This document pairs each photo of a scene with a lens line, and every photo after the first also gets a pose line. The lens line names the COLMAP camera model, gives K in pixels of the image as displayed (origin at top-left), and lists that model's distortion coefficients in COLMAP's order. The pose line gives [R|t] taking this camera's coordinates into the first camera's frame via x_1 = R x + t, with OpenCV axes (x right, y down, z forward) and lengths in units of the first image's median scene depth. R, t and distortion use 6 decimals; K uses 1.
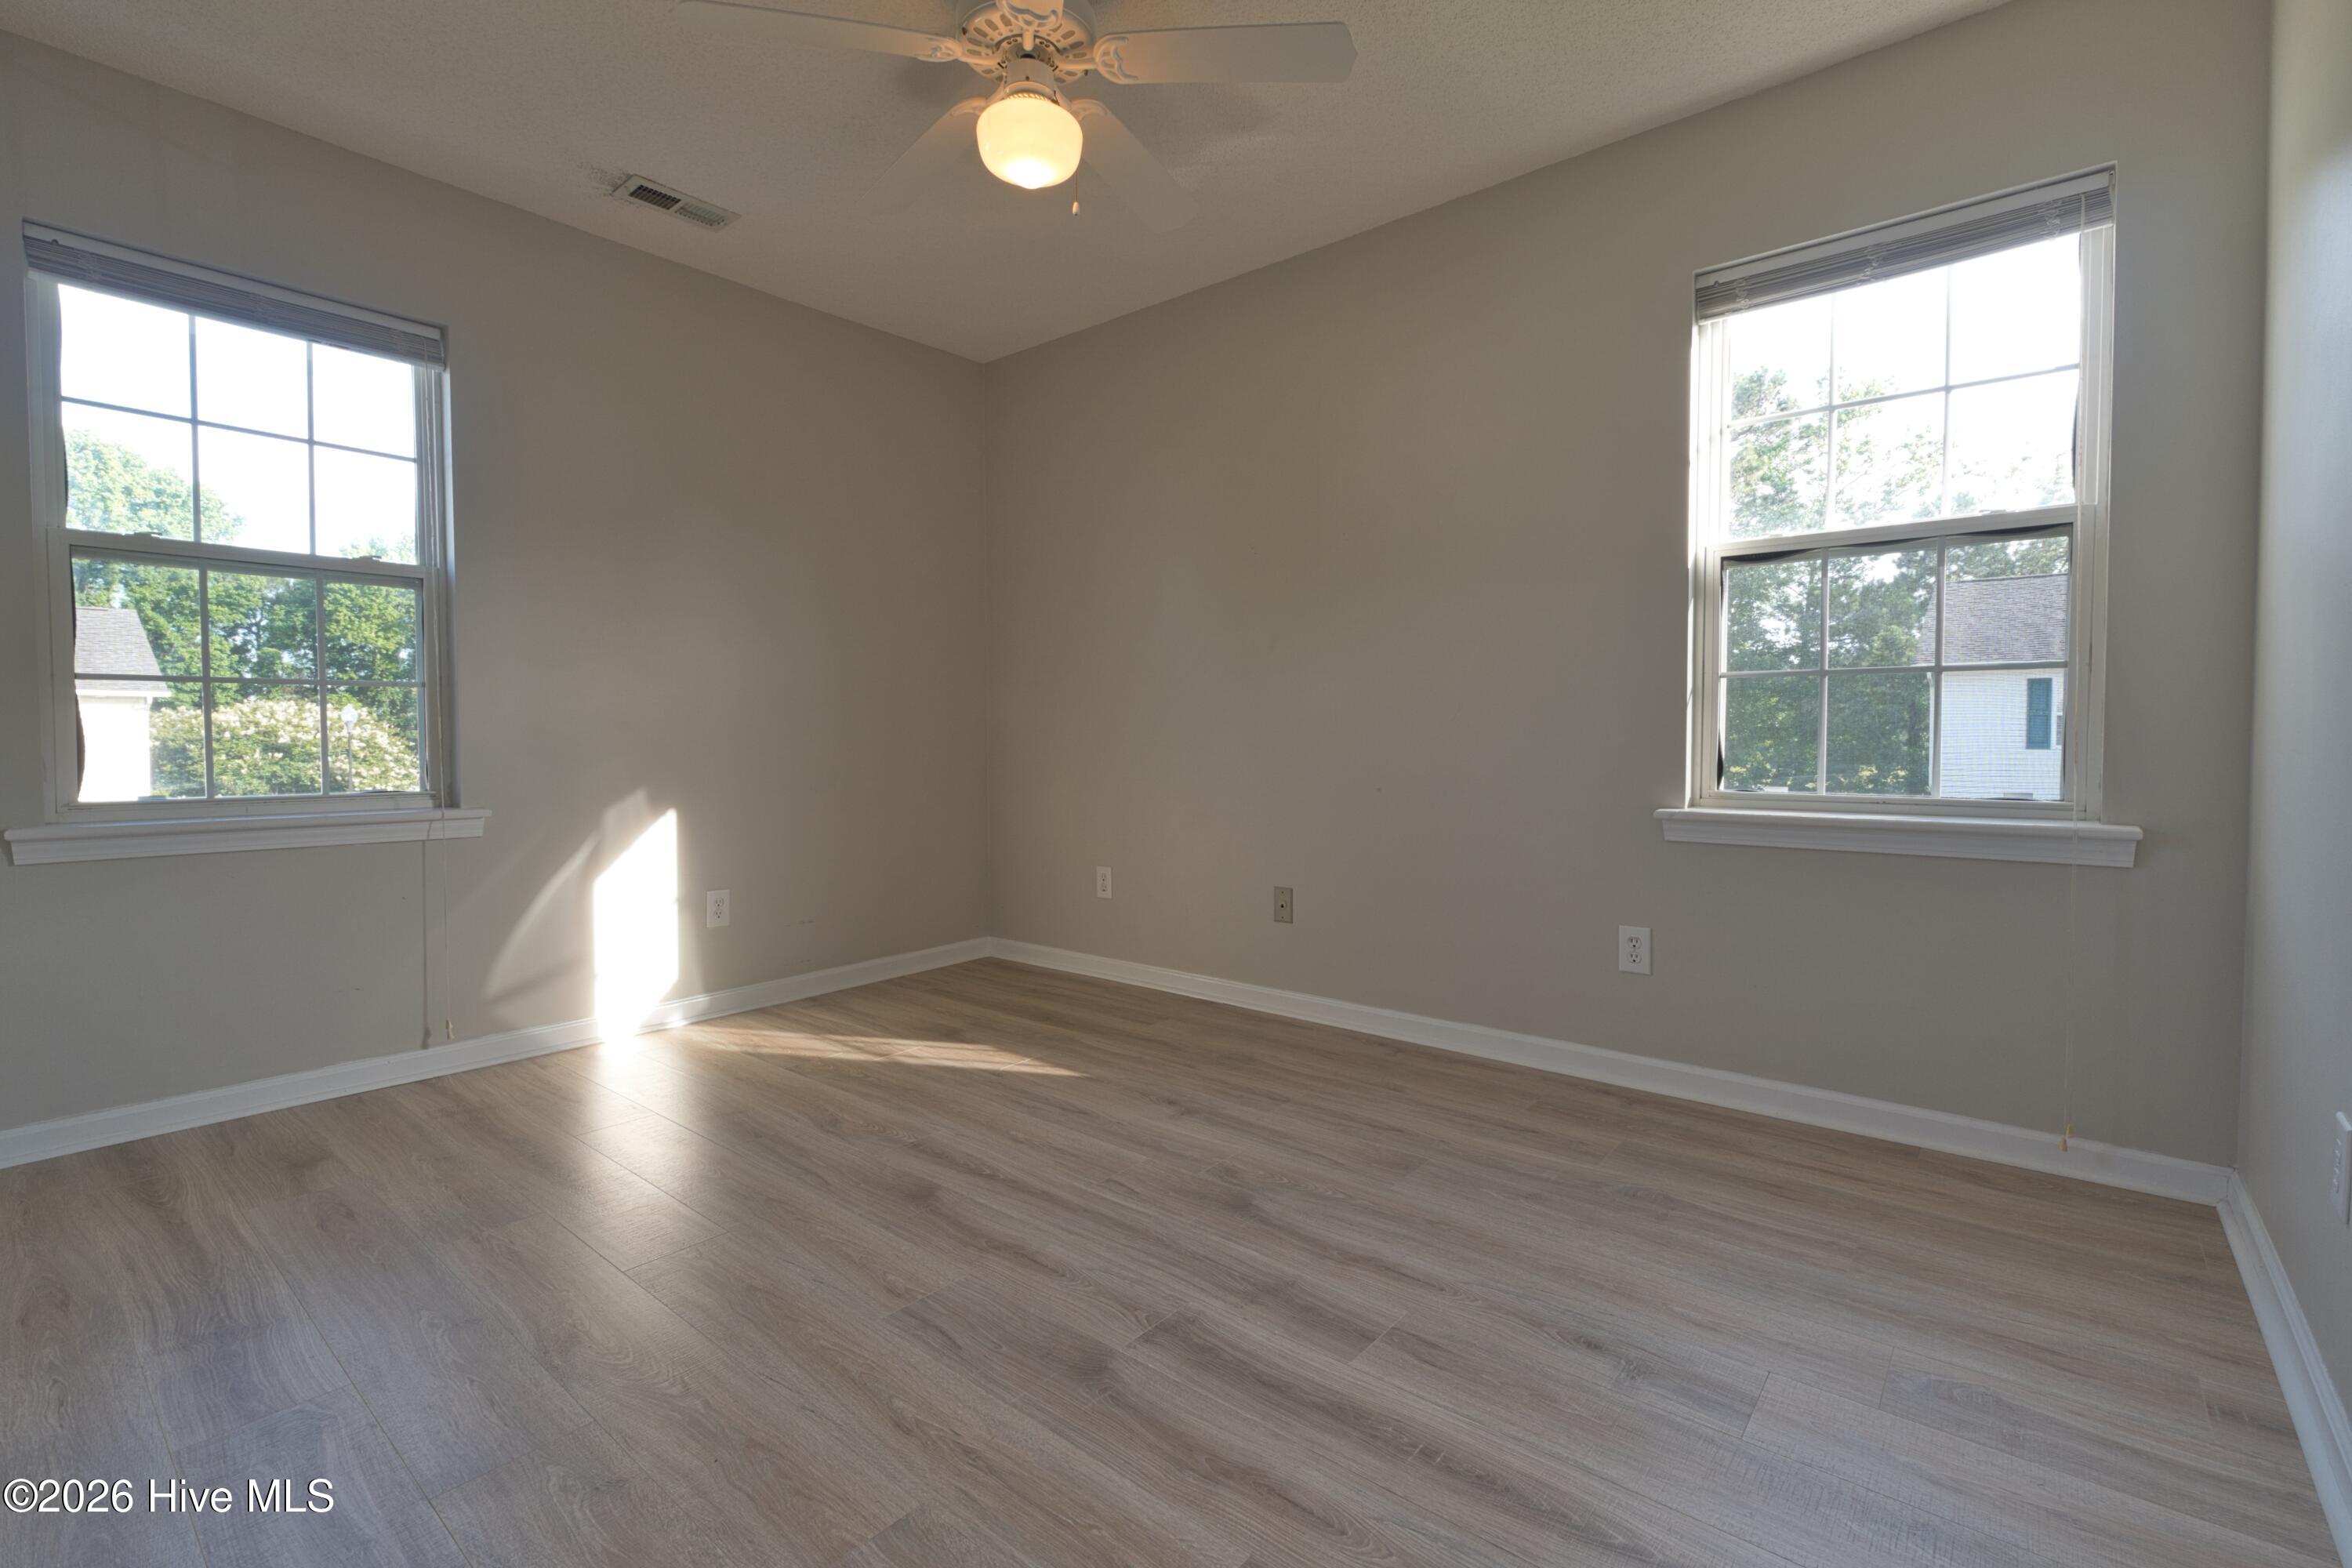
lens RADIAL K [[1037.1, 0, 1170.4], [0, 1037.1, 811.5], [0, 0, 1]] dist [-0.012582, -0.000310]
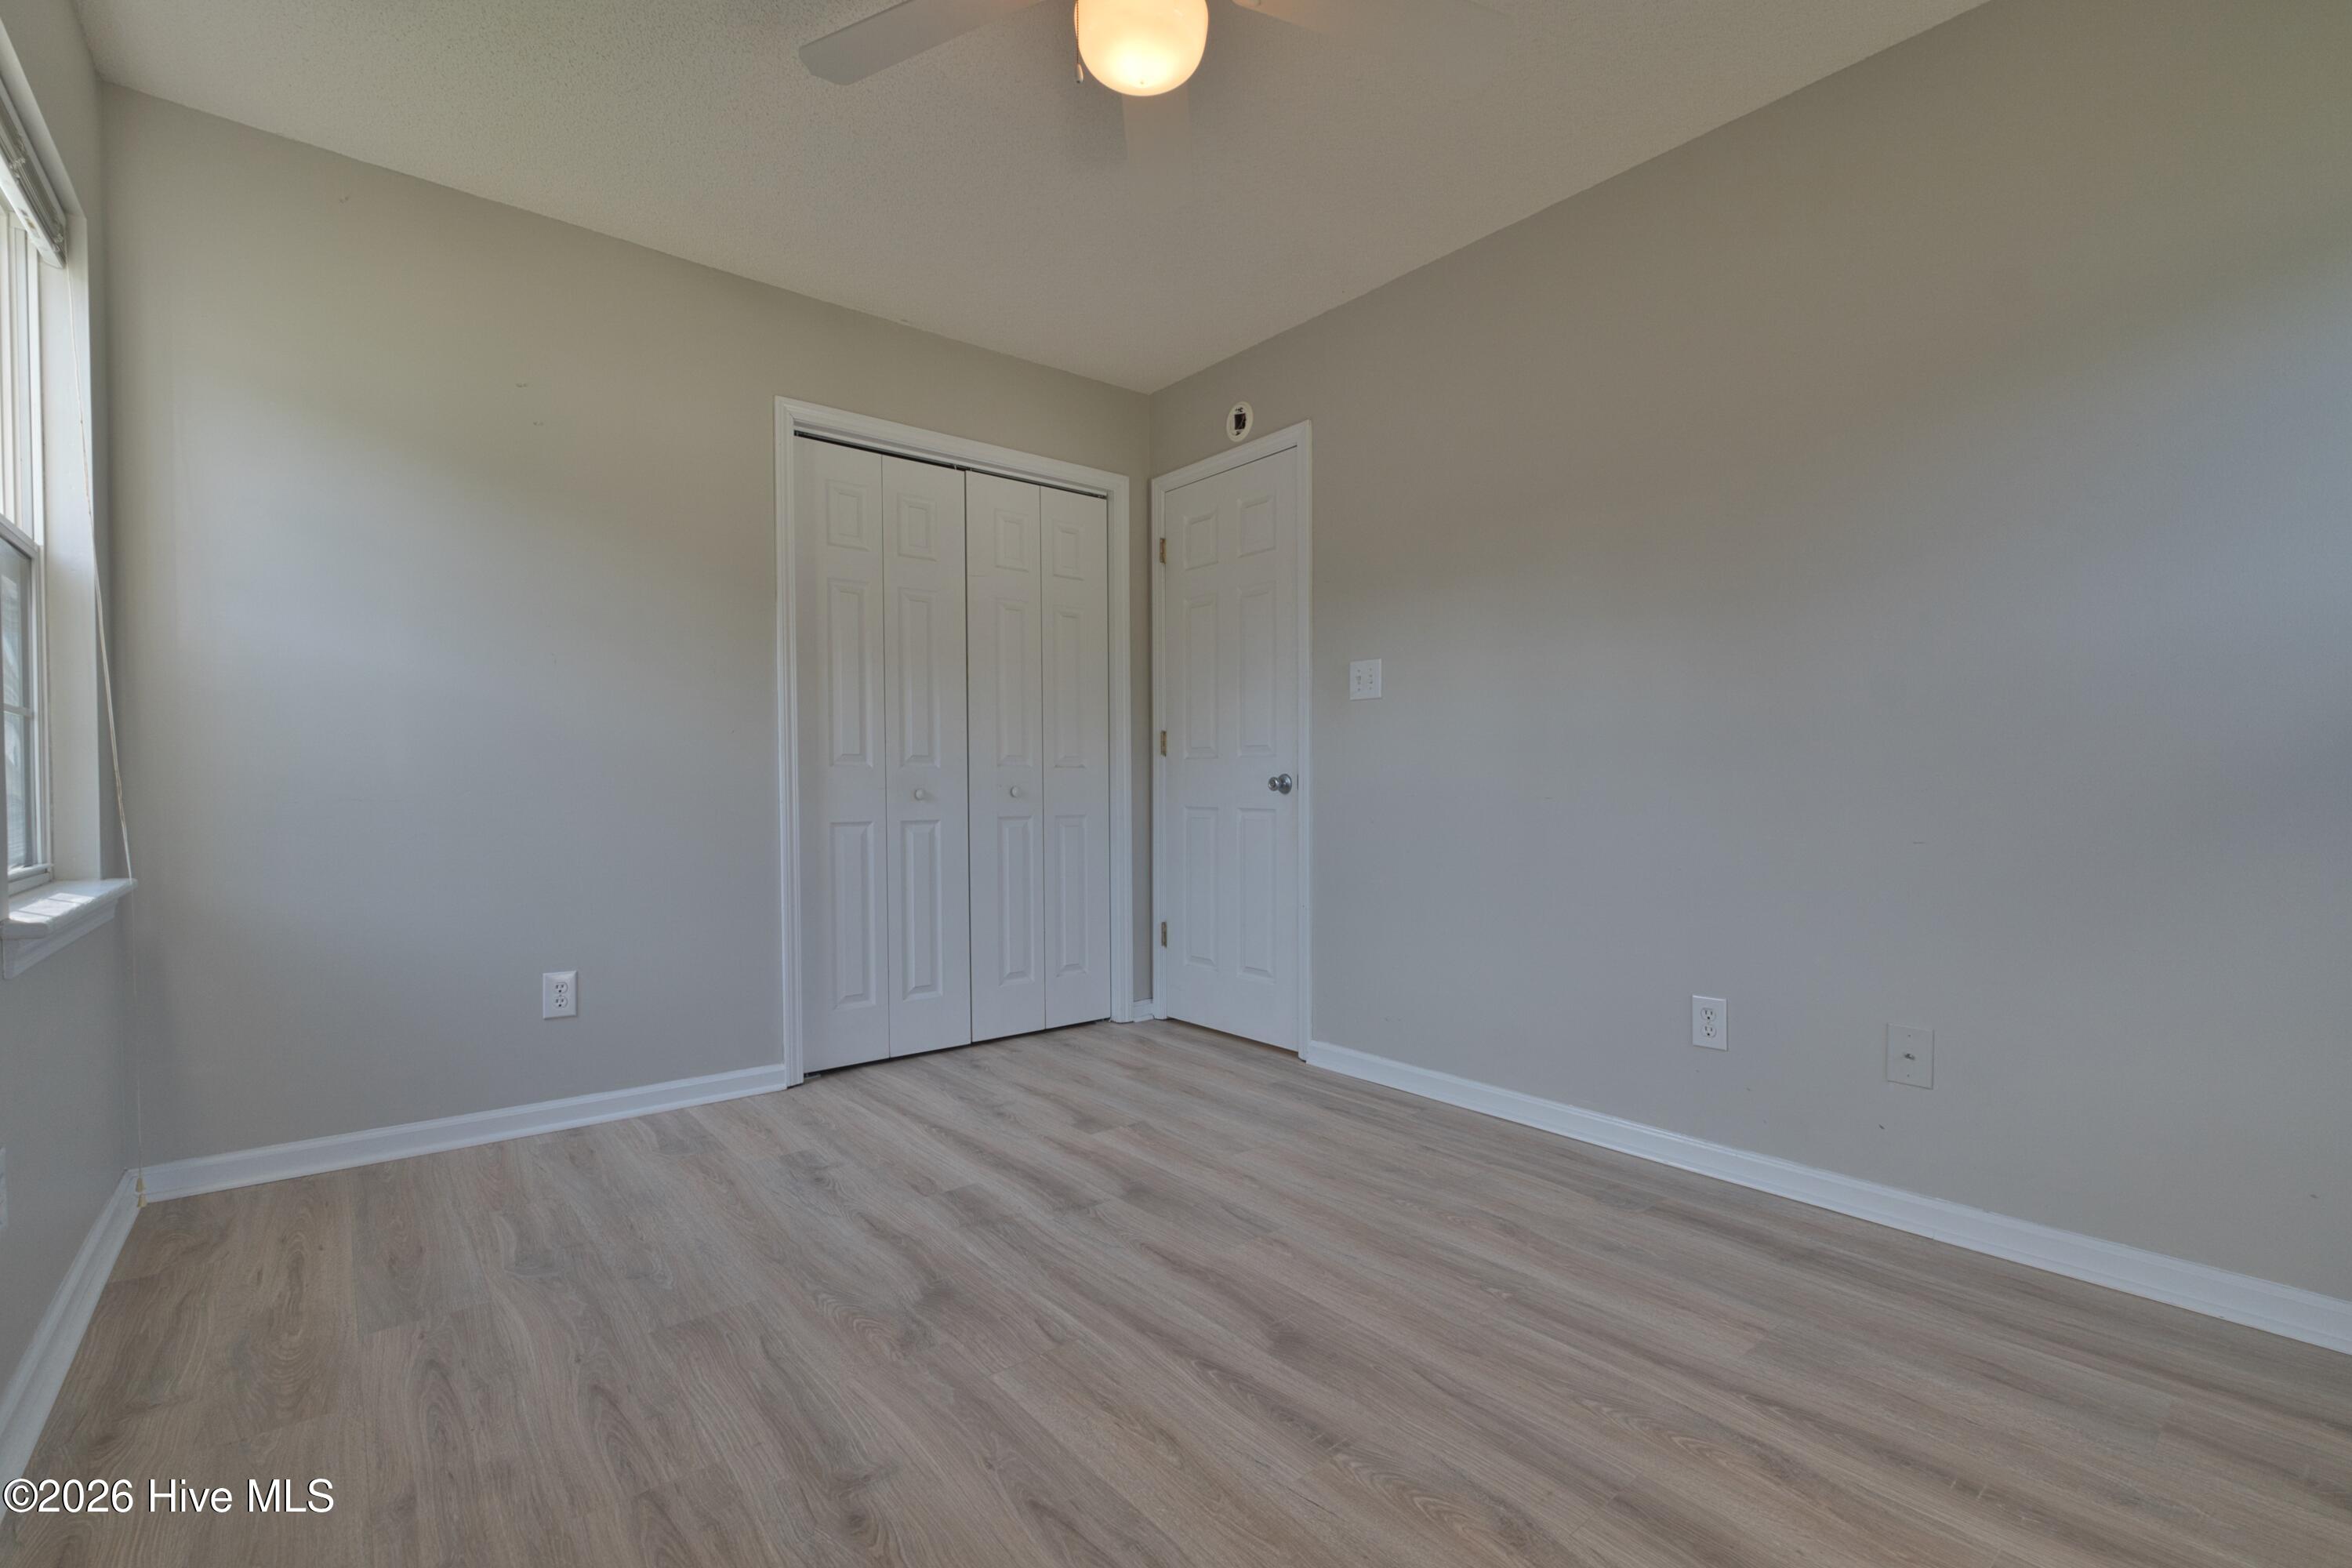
lens RADIAL K [[1033.7, 0, 1176.0], [0, 1033.7, 784.0], [0, 0, 1]] dist [-0.068567, -0.000204]
pose [[-0.983748, 0.005244, 0.179478, -0.306009], [0.018355, 0.997274, 0.071468, -0.135409], [-0.178614, 0.073600, -0.981163, 1.816134]]
